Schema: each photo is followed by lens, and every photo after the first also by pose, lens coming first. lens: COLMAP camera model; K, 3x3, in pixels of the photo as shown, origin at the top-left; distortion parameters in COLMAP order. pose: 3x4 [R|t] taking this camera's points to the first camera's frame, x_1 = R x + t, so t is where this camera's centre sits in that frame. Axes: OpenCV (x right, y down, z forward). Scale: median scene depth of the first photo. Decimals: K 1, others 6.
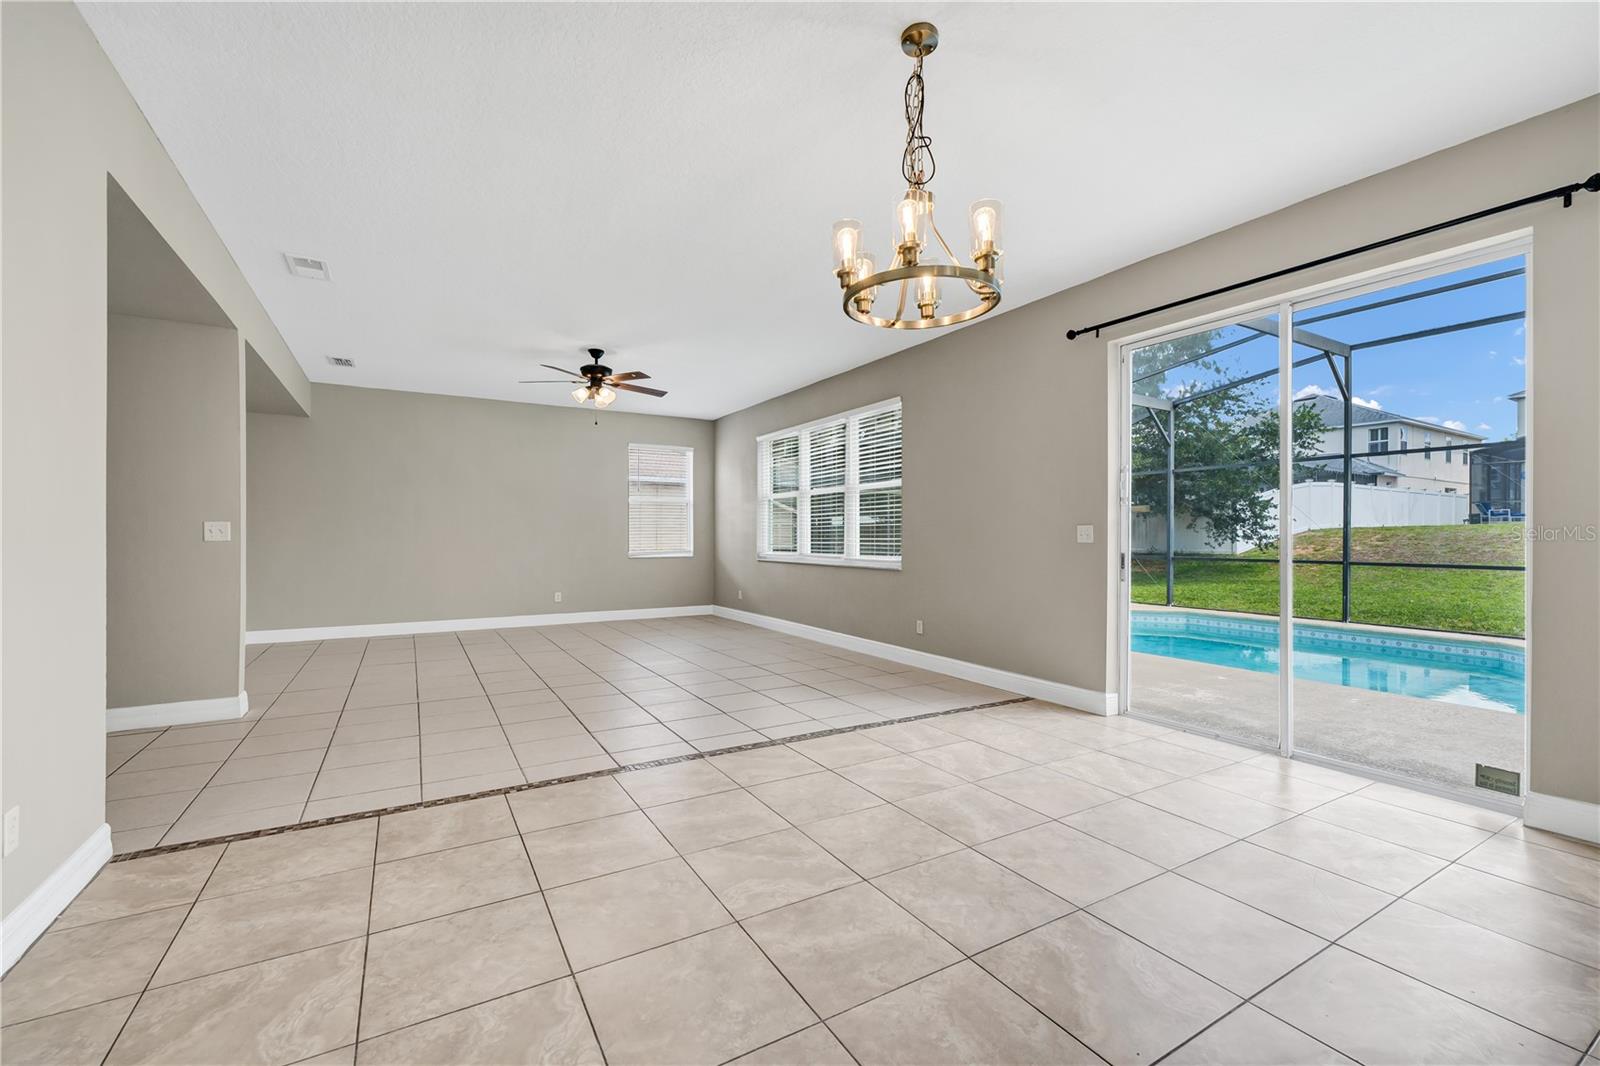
lens RADIAL K [[649.2, 0, 800.5], [0, 649.2, 535.6], [0, 0, 1]] dist [0.000208, -0.000060]
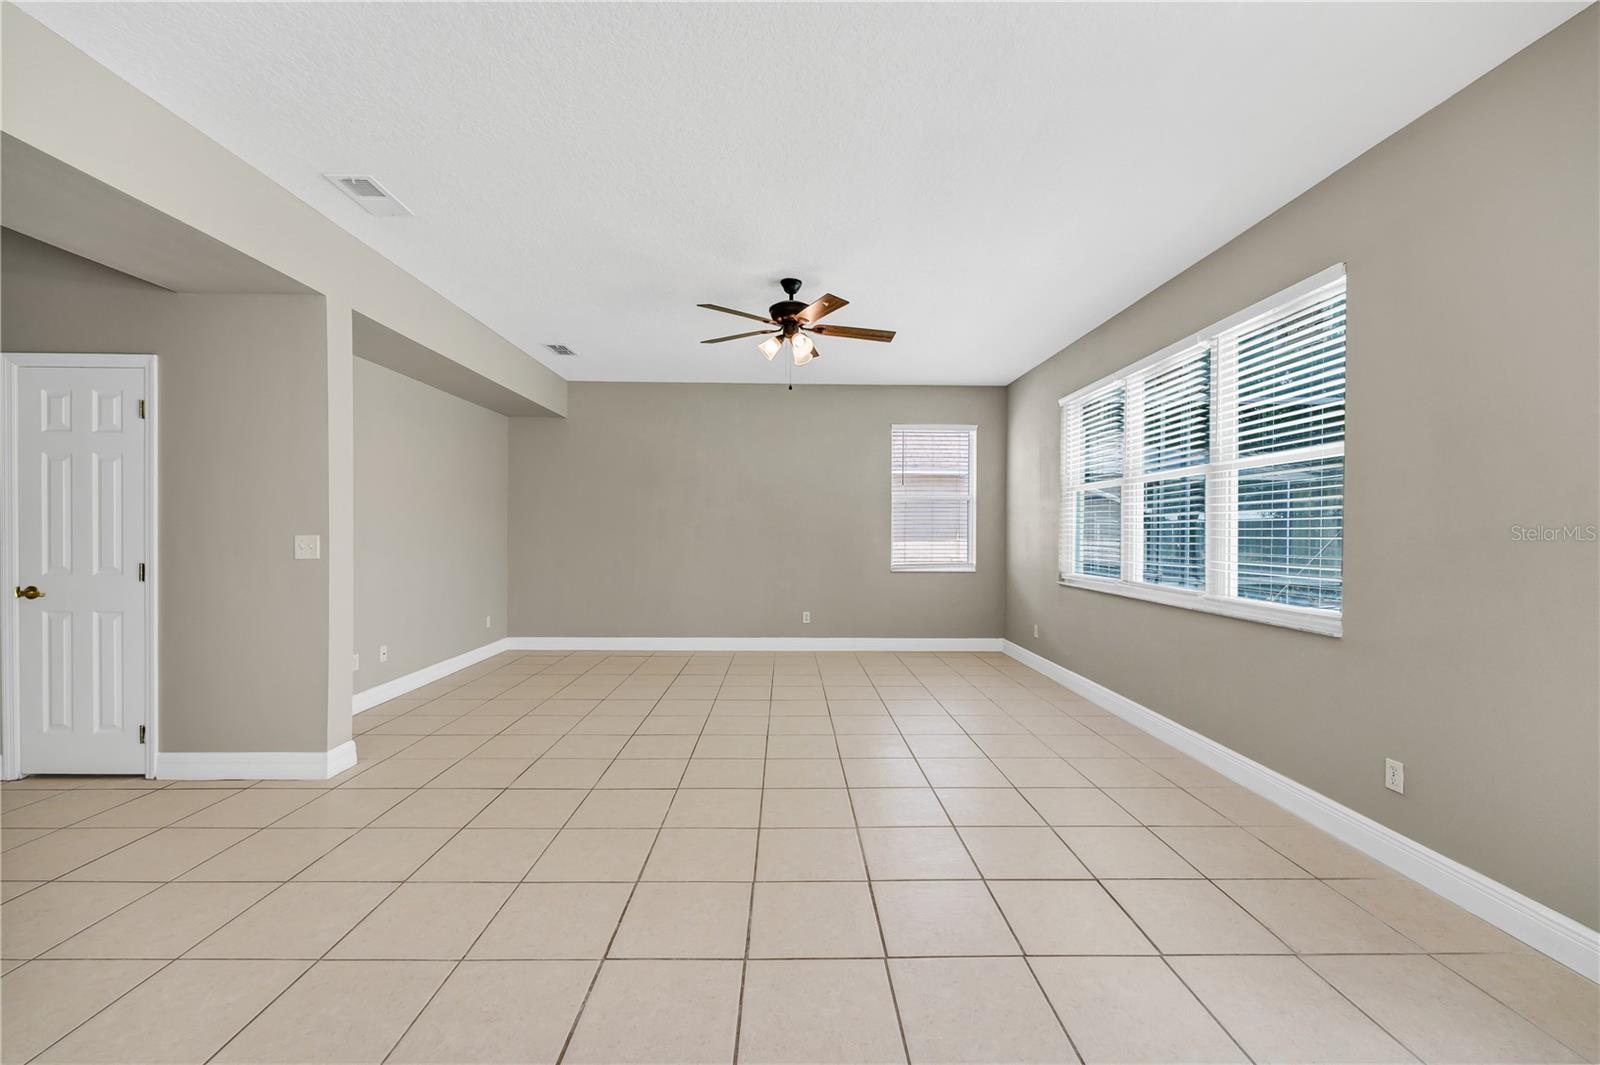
lens RADIAL K [[658.0, 0, 821.0], [0, 658.0, 542.7], [0, 0, 1]] dist [-0.007654, -0.000004]
pose [[0.888766, 0.011288, -0.458221, 0.029147], [-0.004687, 0.999868, 0.015542, -0.015412], [0.458336, -0.011665, 0.888702, 0.316023]]
